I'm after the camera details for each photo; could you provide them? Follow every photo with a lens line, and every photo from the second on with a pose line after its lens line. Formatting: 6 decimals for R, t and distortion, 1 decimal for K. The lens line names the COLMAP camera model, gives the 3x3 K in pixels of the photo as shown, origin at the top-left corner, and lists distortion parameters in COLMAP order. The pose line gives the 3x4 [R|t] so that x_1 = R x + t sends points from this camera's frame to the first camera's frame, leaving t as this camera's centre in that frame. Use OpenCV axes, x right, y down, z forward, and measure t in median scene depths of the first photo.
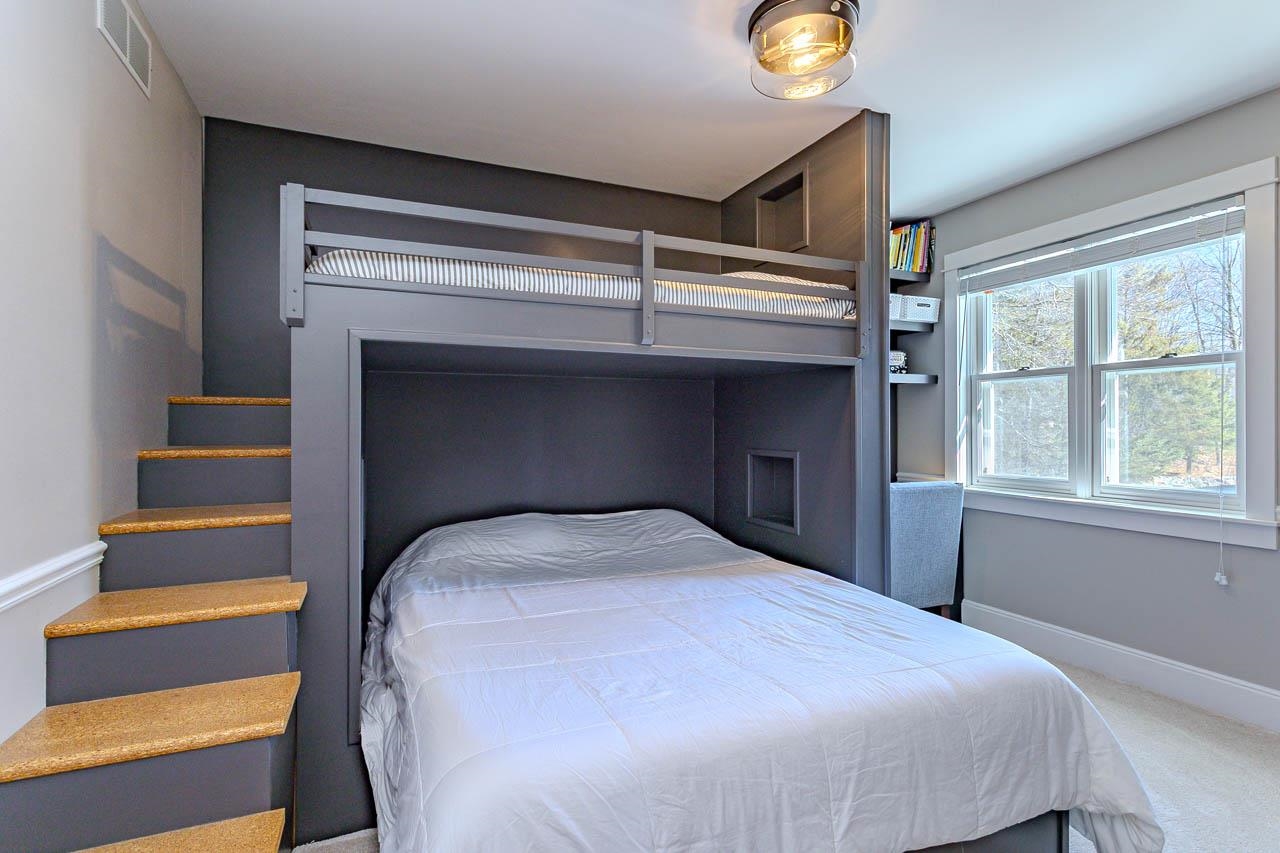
lens RADIAL K [[615.1, 0, 640.1], [0, 615.1, 426.3], [0, 0, 1]] dist [-0.000026, 0.003402]
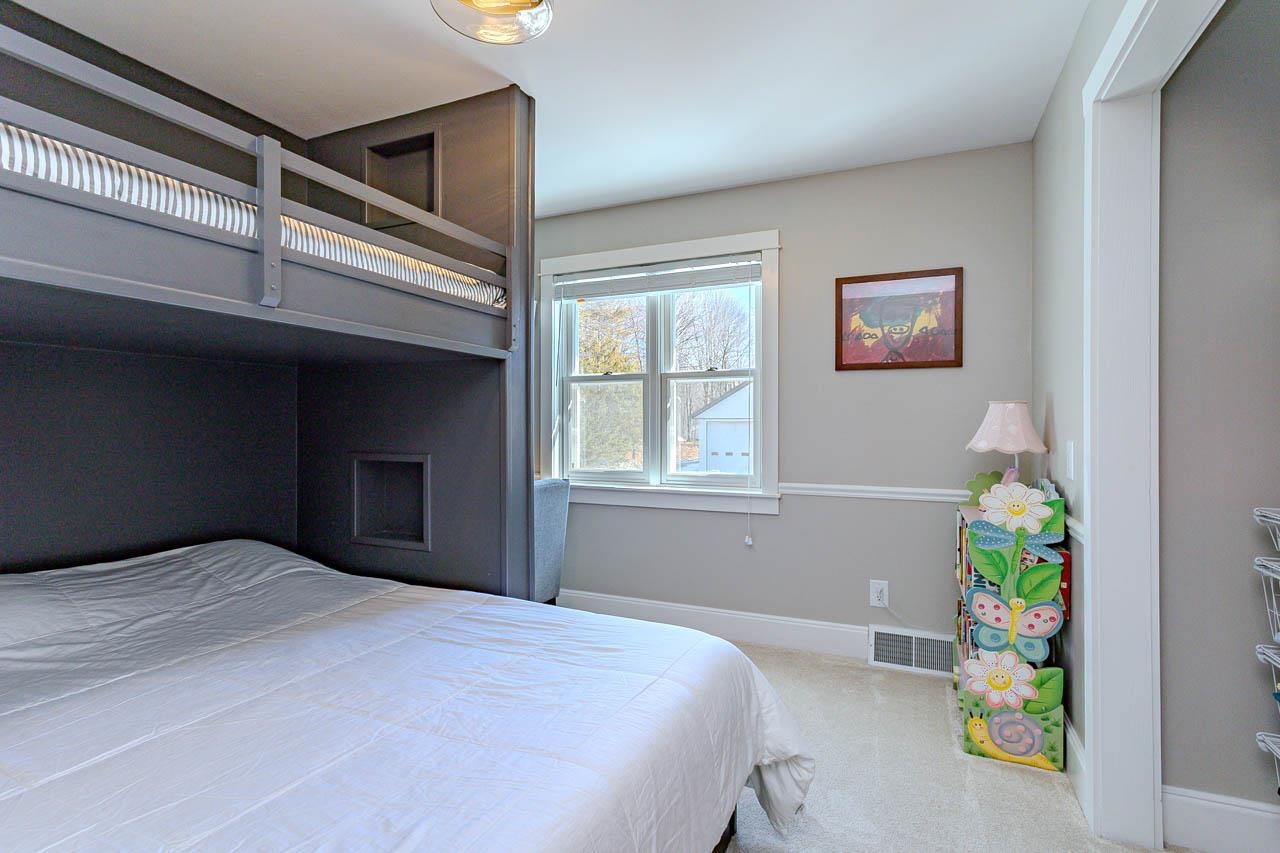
lens RADIAL K [[615.1, 0, 638.7], [0, 615.1, 422.9], [0, 0, 1]] dist [-0.000026, 0.003402]
pose [[0.739682, 0.001246, 0.672956, -0.119421], [0.000071, 0.999998, -0.001929, -0.001765], [-0.672957, 0.001474, 0.739680, 0.183888]]
